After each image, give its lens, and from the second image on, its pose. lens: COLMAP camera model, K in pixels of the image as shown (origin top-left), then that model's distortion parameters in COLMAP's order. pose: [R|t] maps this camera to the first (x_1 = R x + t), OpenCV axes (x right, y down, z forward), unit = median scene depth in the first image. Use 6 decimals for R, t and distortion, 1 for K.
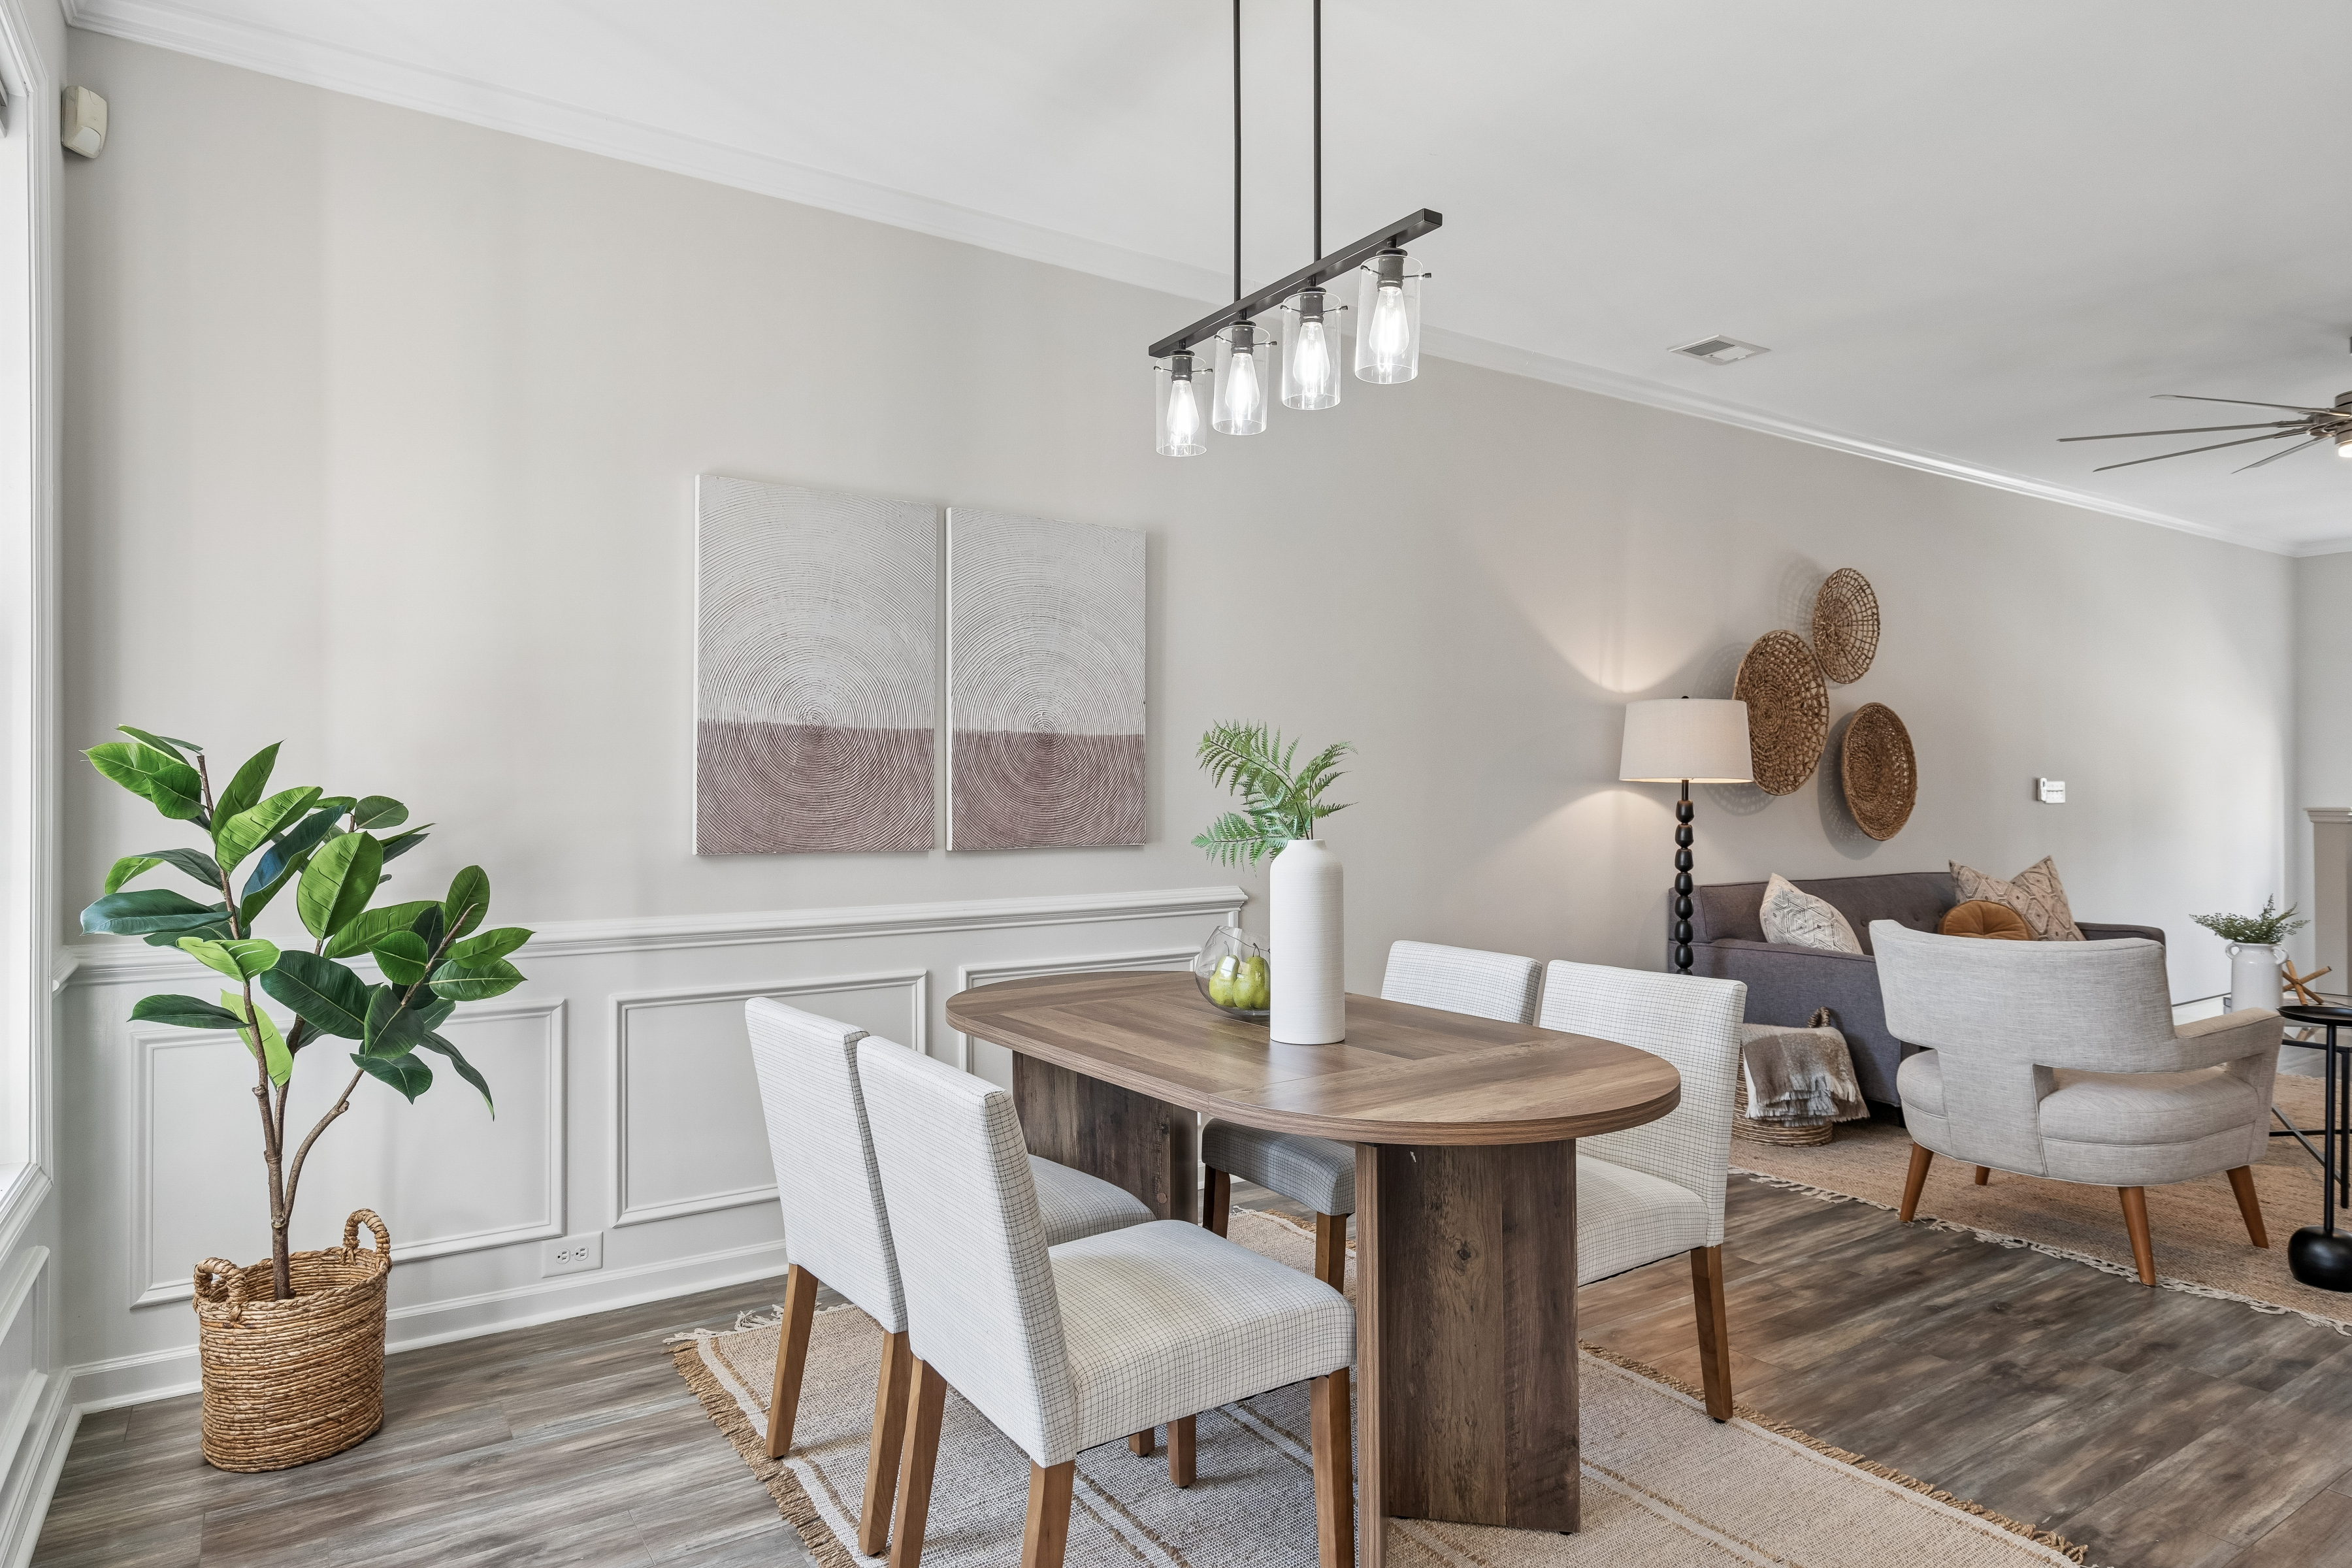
lens RADIAL K [[1343.2, 0, 1176.0], [0, 1343.2, 784.0], [0, 0, 1]] dist [0.003430, 0.002950]
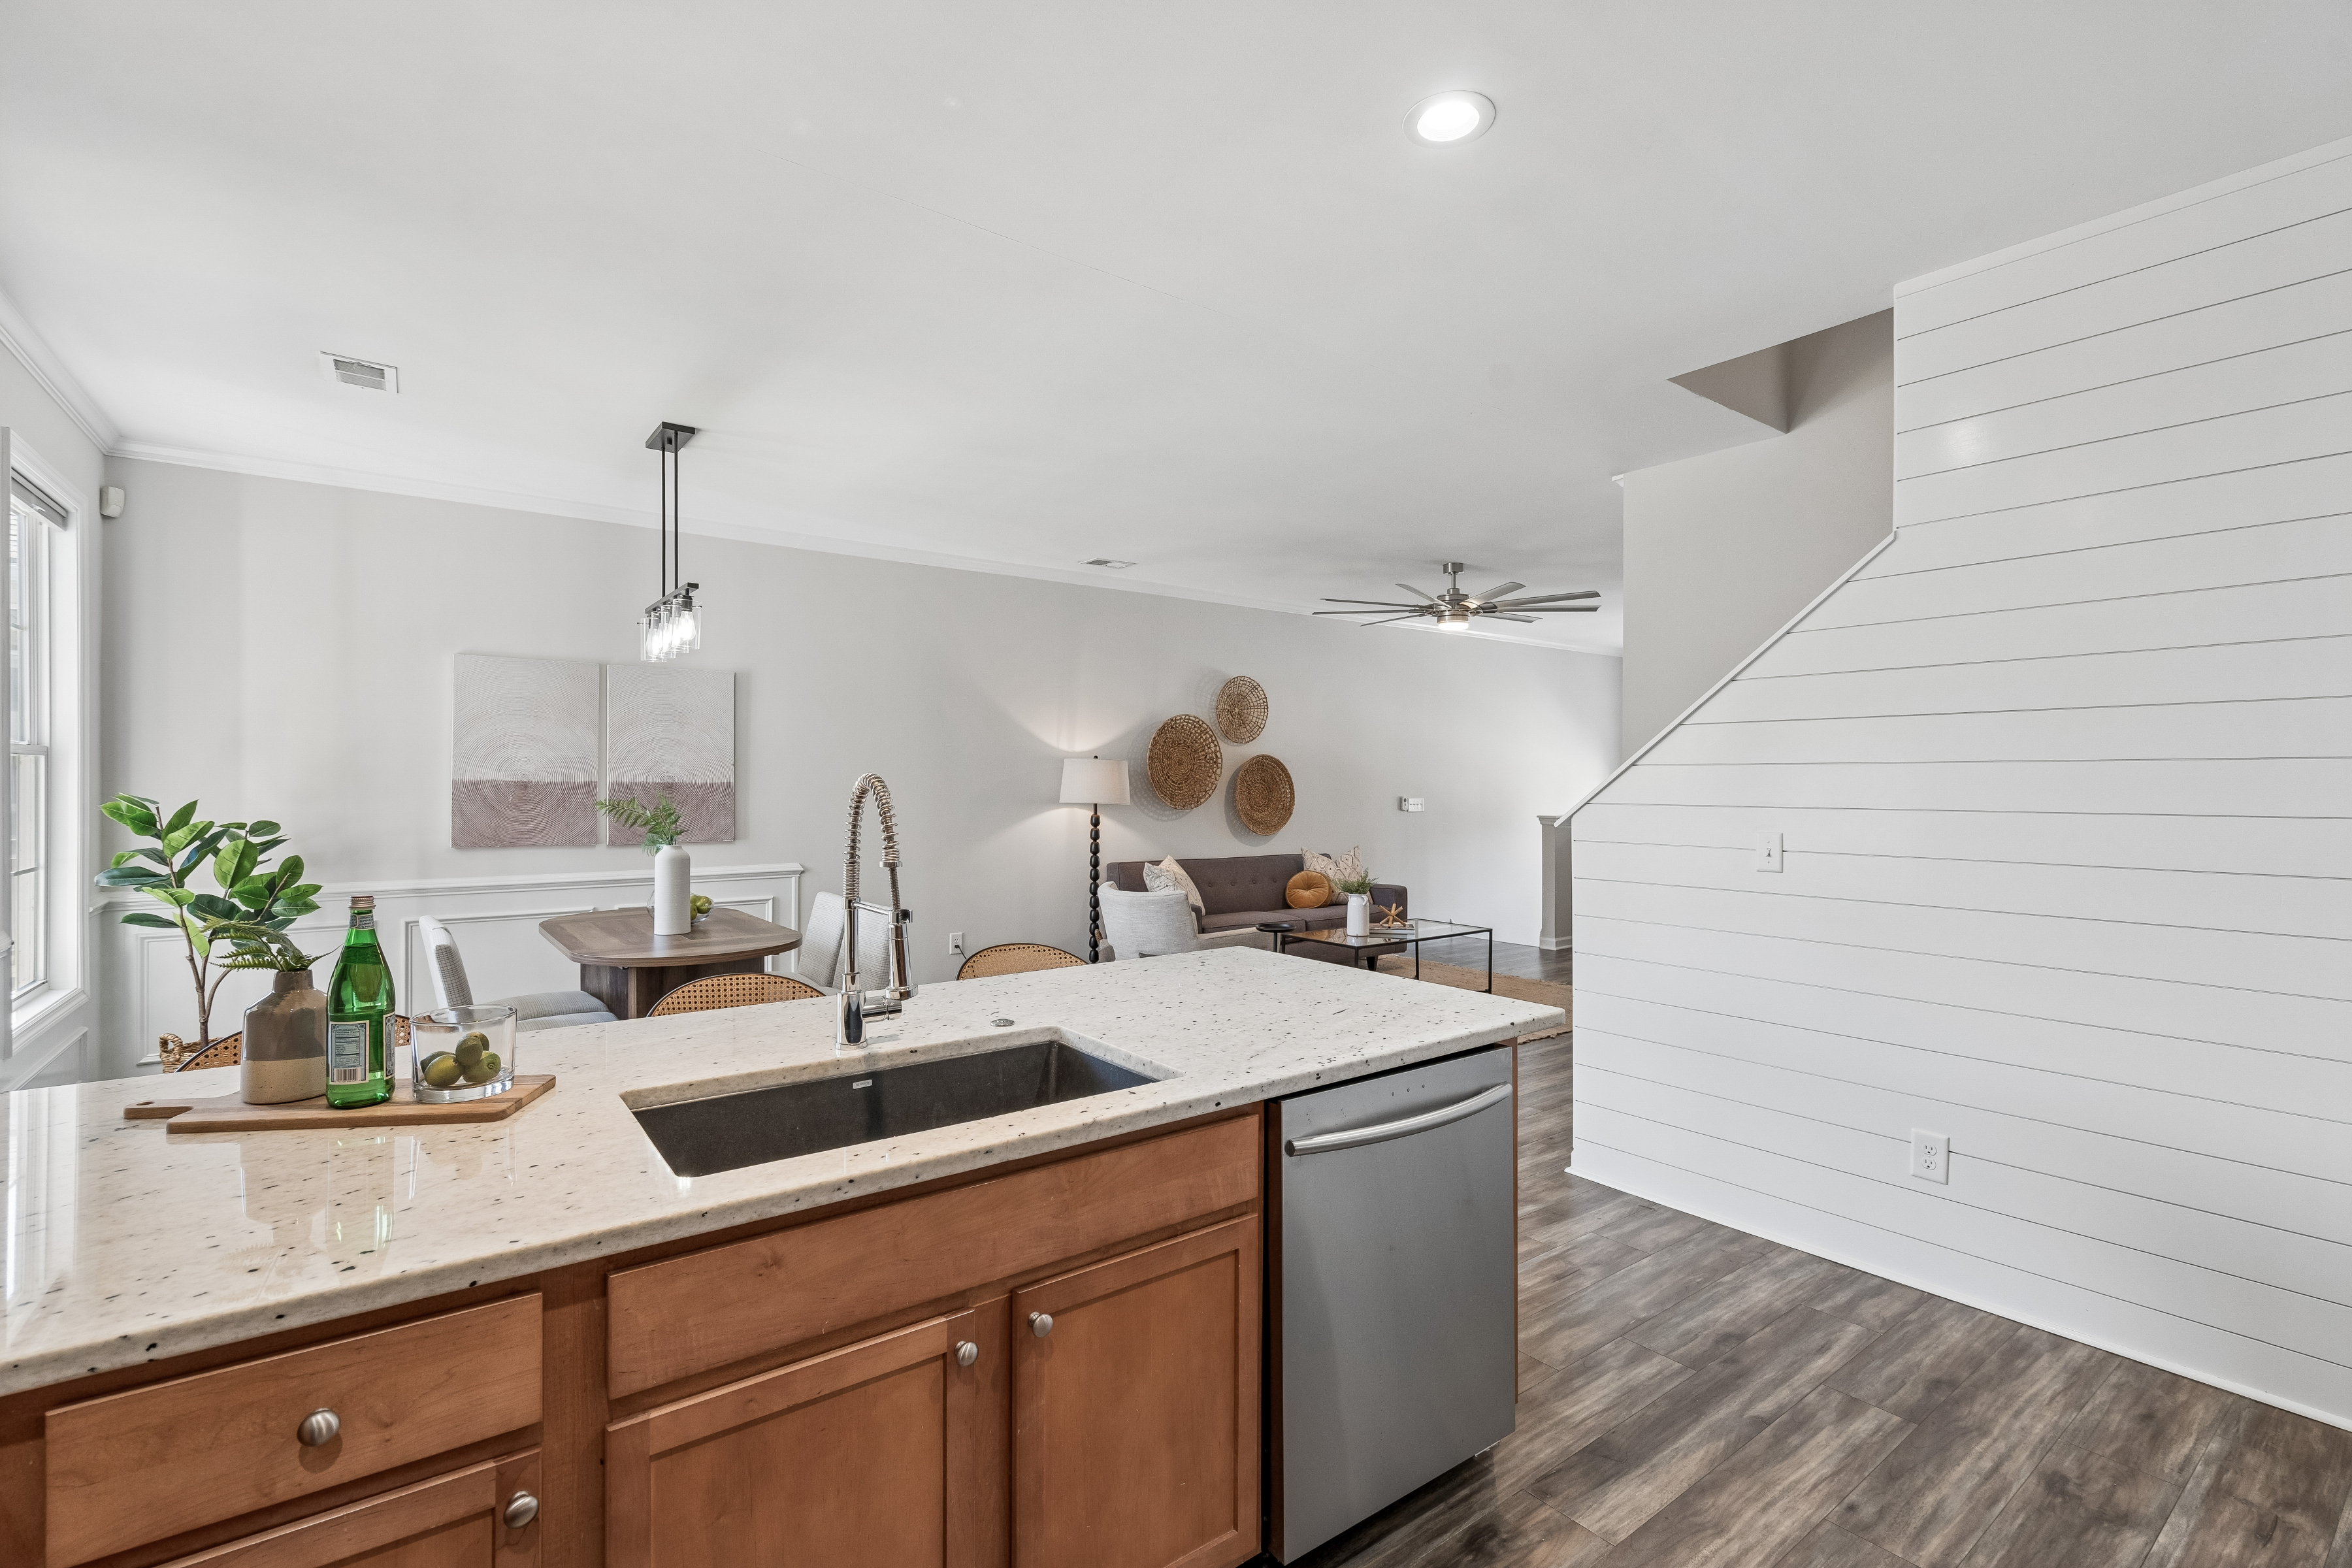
lens RADIAL K [[1045.4, 0, 1176.0], [0, 1045.4, 784.0], [0, 0, 1]] dist [0.000456, -0.000284]
pose [[0.998628, 0.005655, 0.052054, 0.623814], [-0.006023, 0.999958, 0.006924, -0.057584], [-0.052013, -0.007228, 0.998620, -0.585023]]
